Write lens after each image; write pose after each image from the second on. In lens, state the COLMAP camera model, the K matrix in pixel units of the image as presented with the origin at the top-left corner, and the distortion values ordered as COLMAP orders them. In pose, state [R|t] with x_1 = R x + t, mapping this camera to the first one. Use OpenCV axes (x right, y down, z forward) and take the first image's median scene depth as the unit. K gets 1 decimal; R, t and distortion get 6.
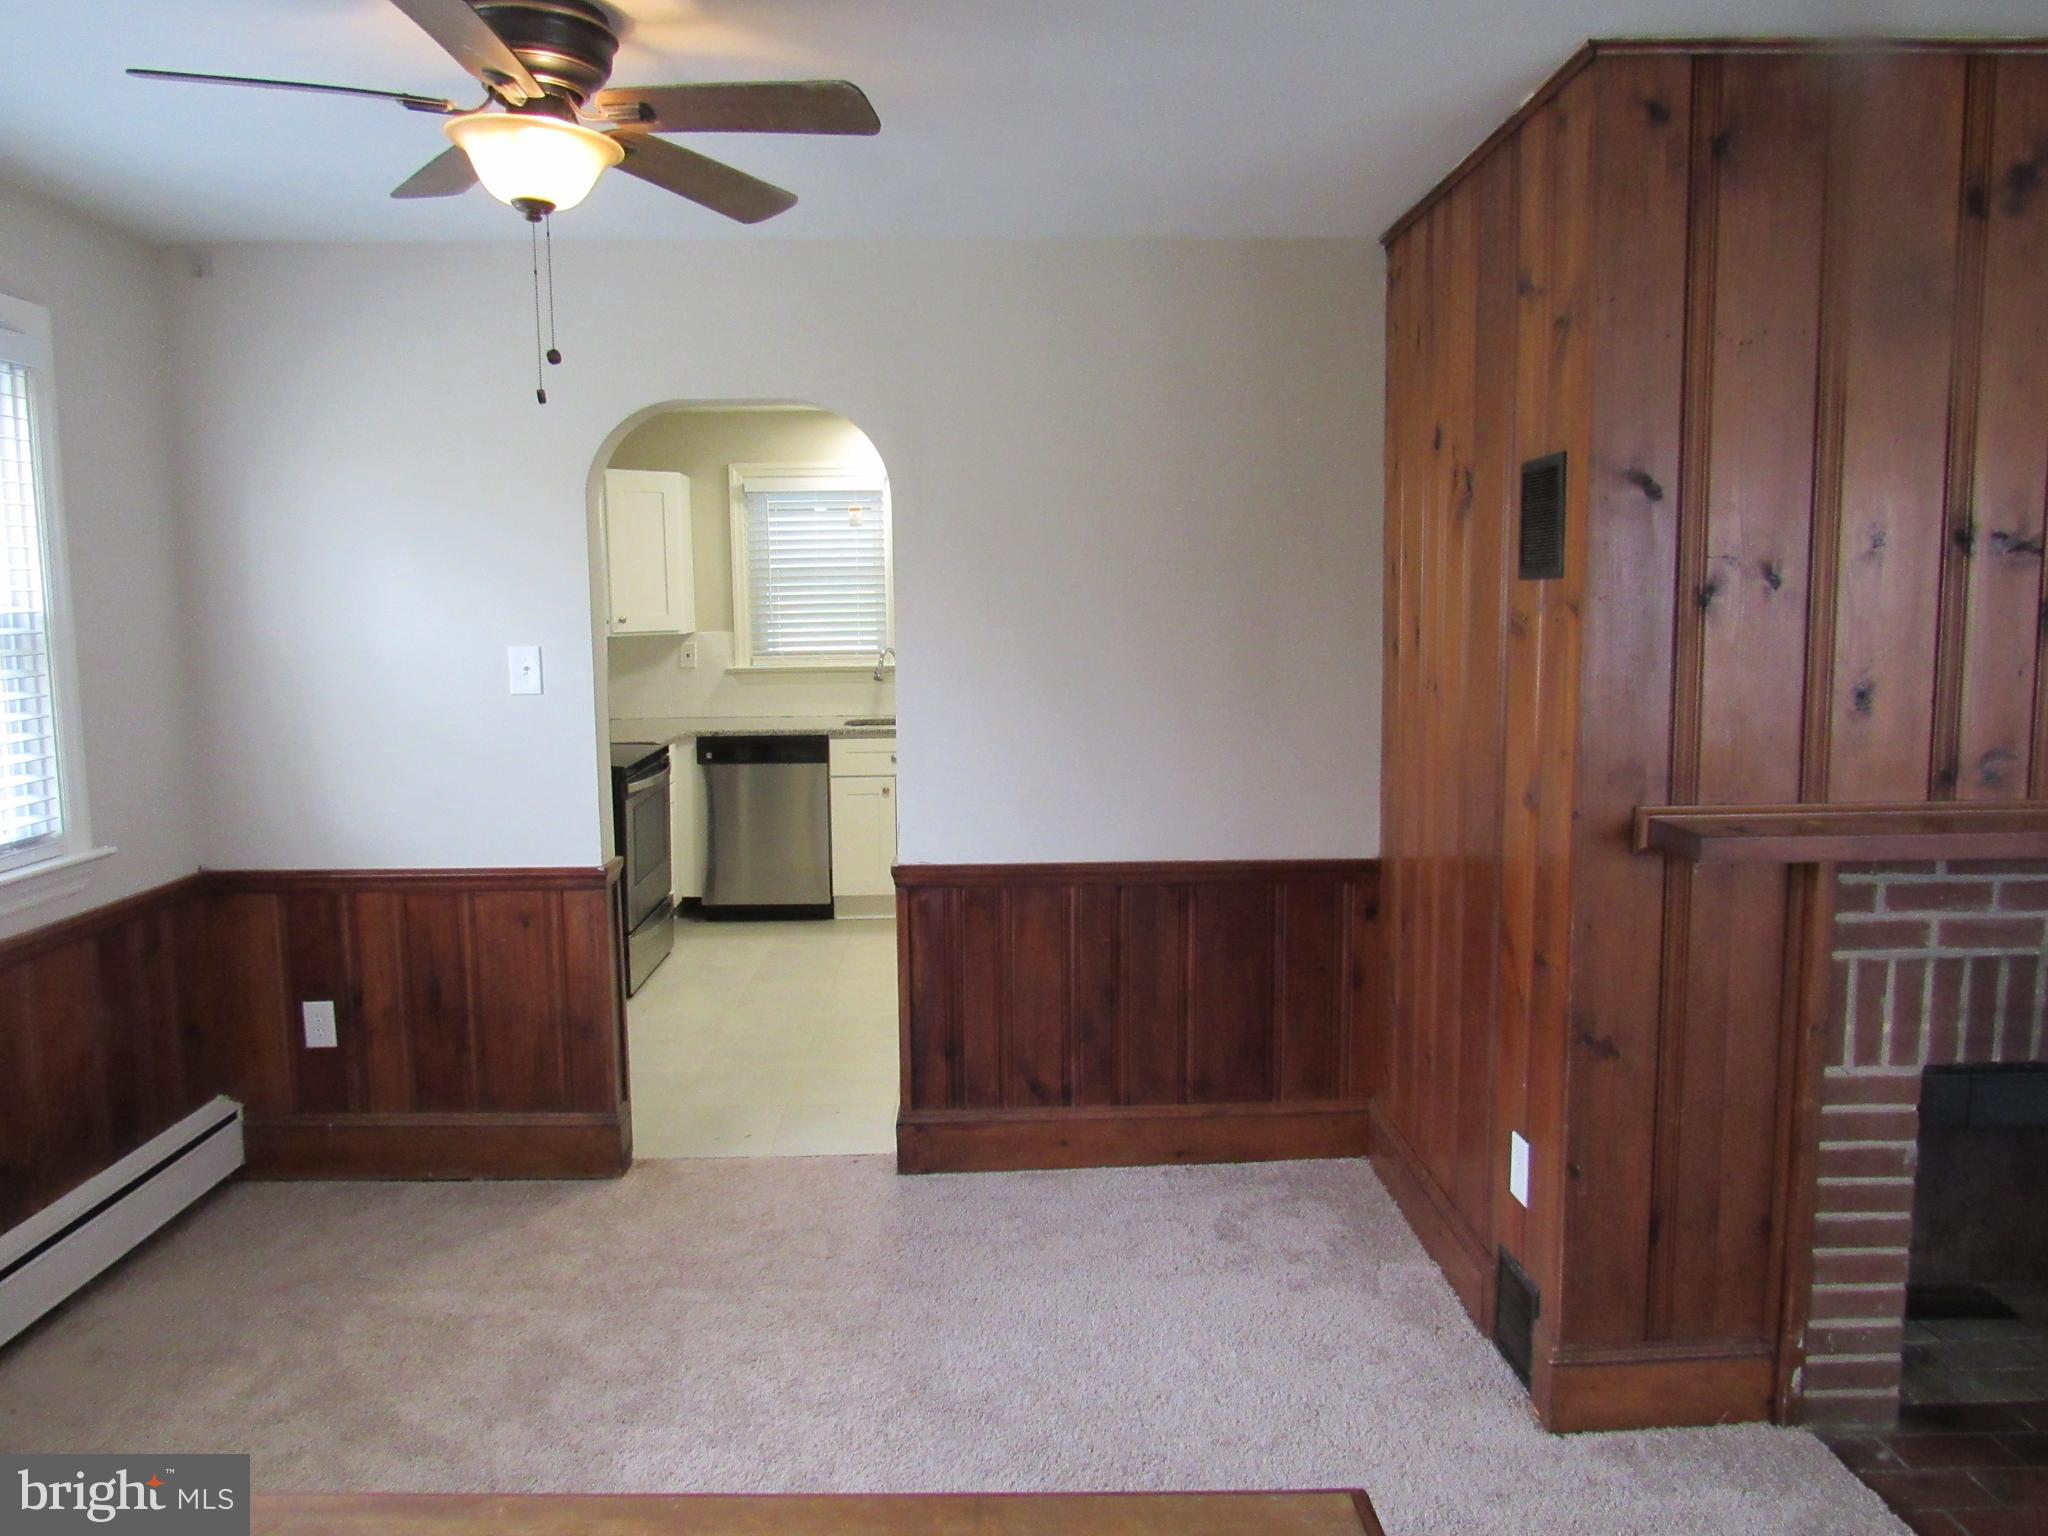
lens RADIAL K [[1475.3, 0, 1018.2], [0, 1475.3, 758.9], [0, 0, 1]] dist [-0.019368, -0.000712]
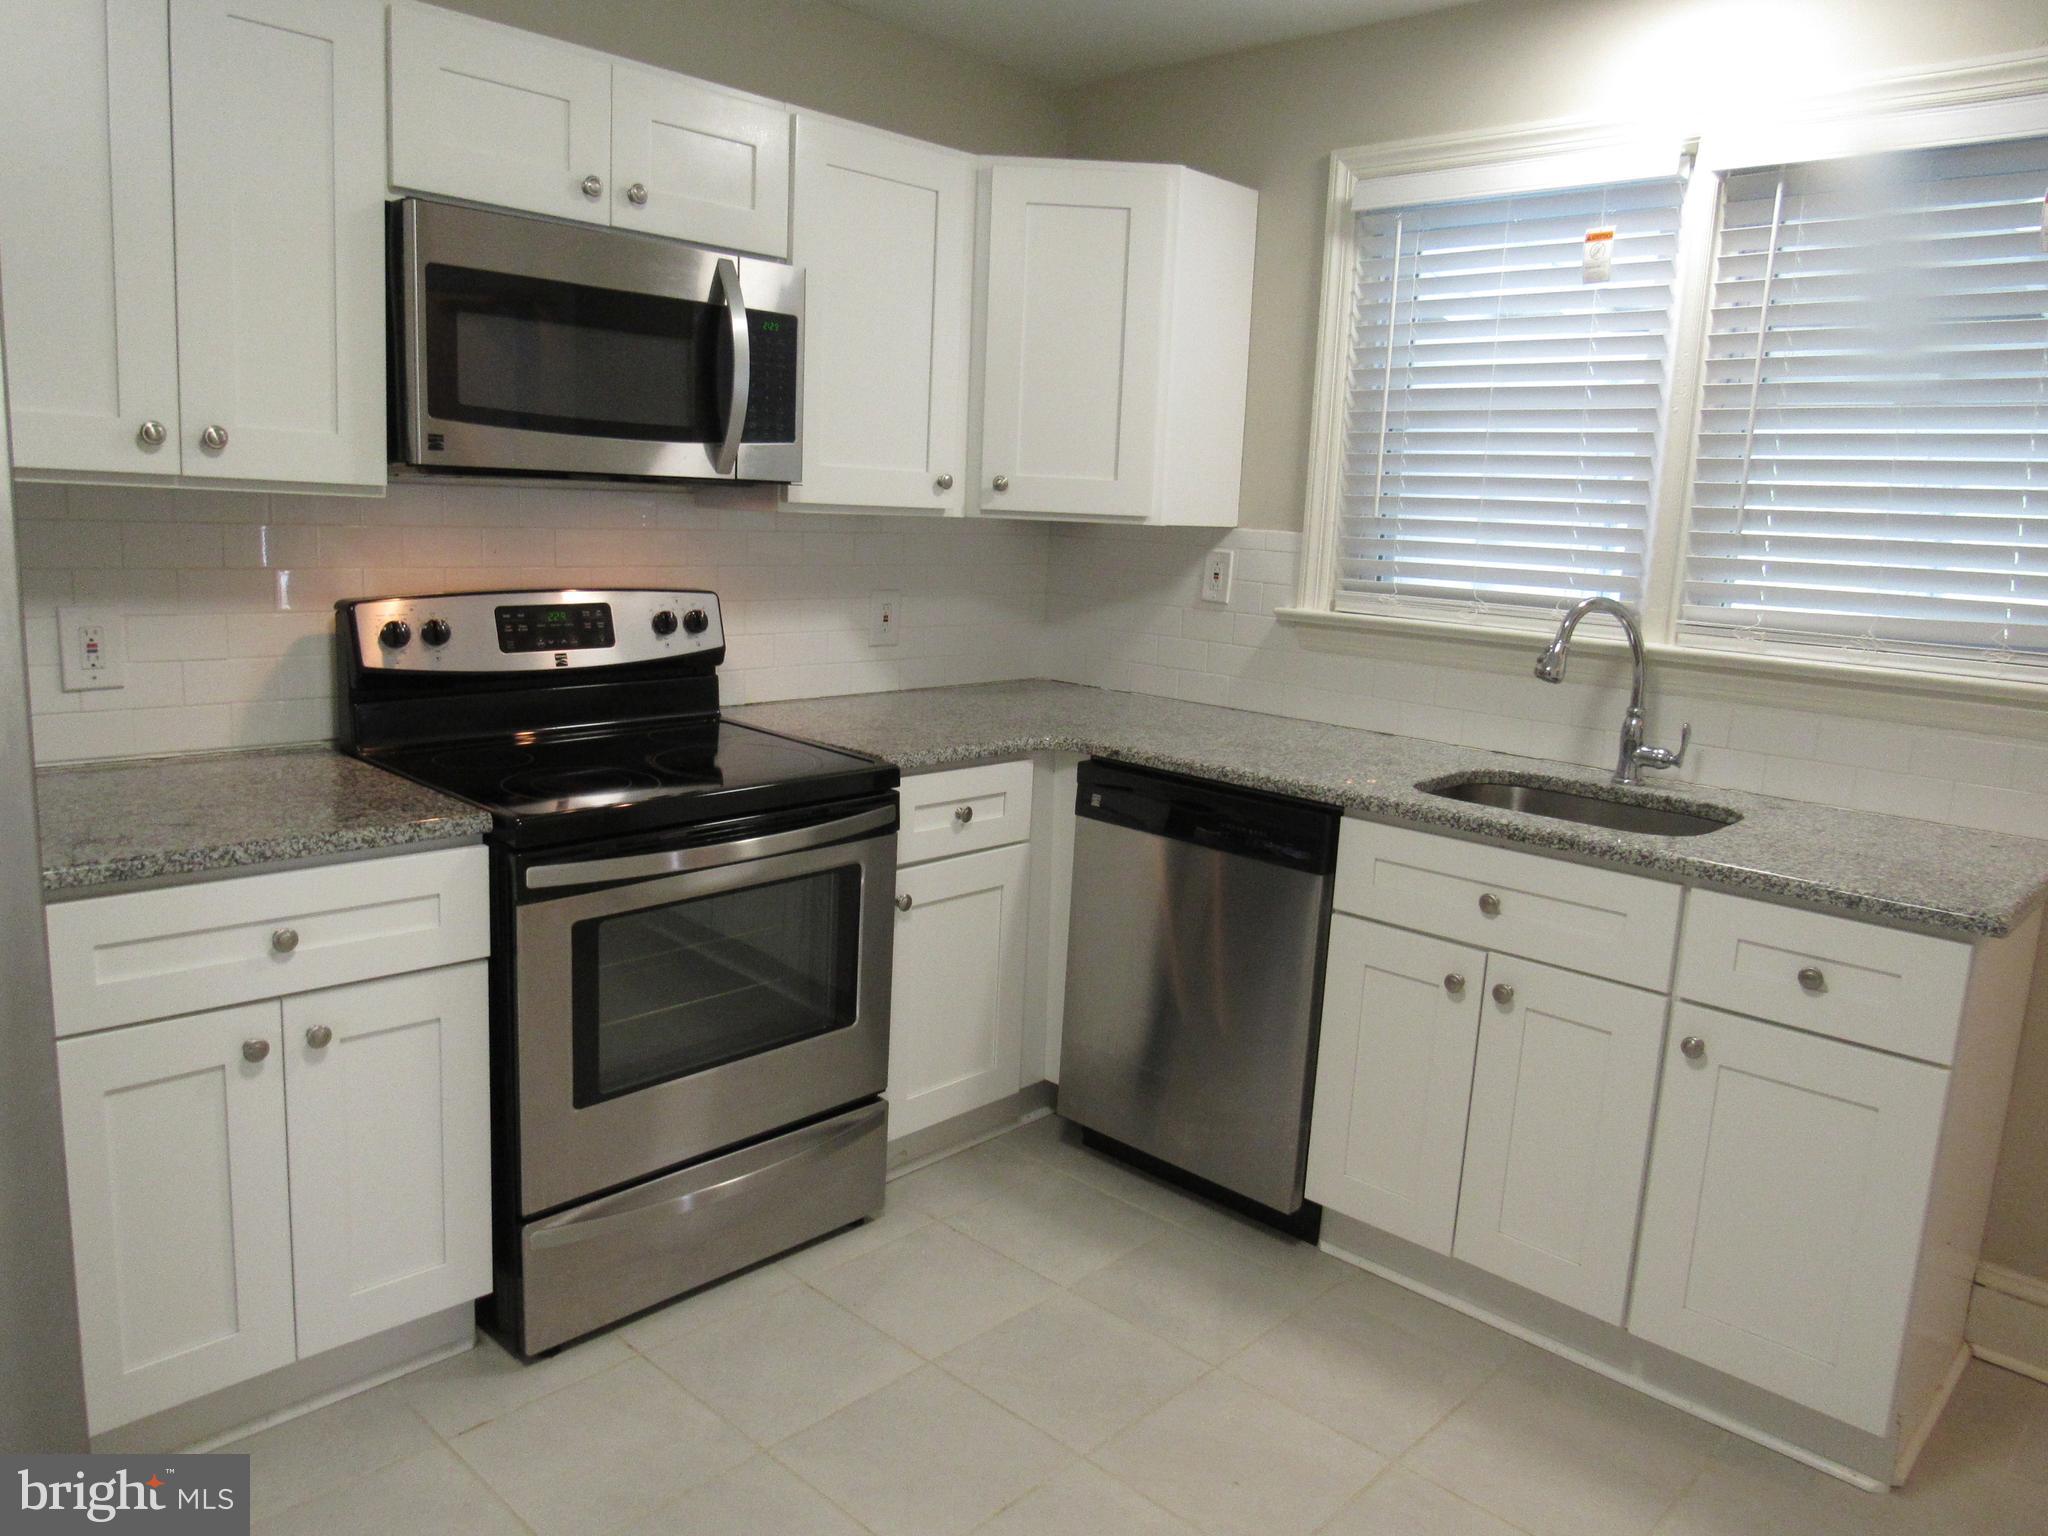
lens RADIAL K [[1475.3, 0, 1022.8], [0, 1475.3, 771.5], [0, 0, 1]] dist [-0.019368, -0.000712]
pose [[0.720882, 0.170436, -0.671774, 0.064159], [-0.132585, 0.985303, 0.107704, -0.051506], [0.680257, 0.011425, 0.732884, 0.612583]]
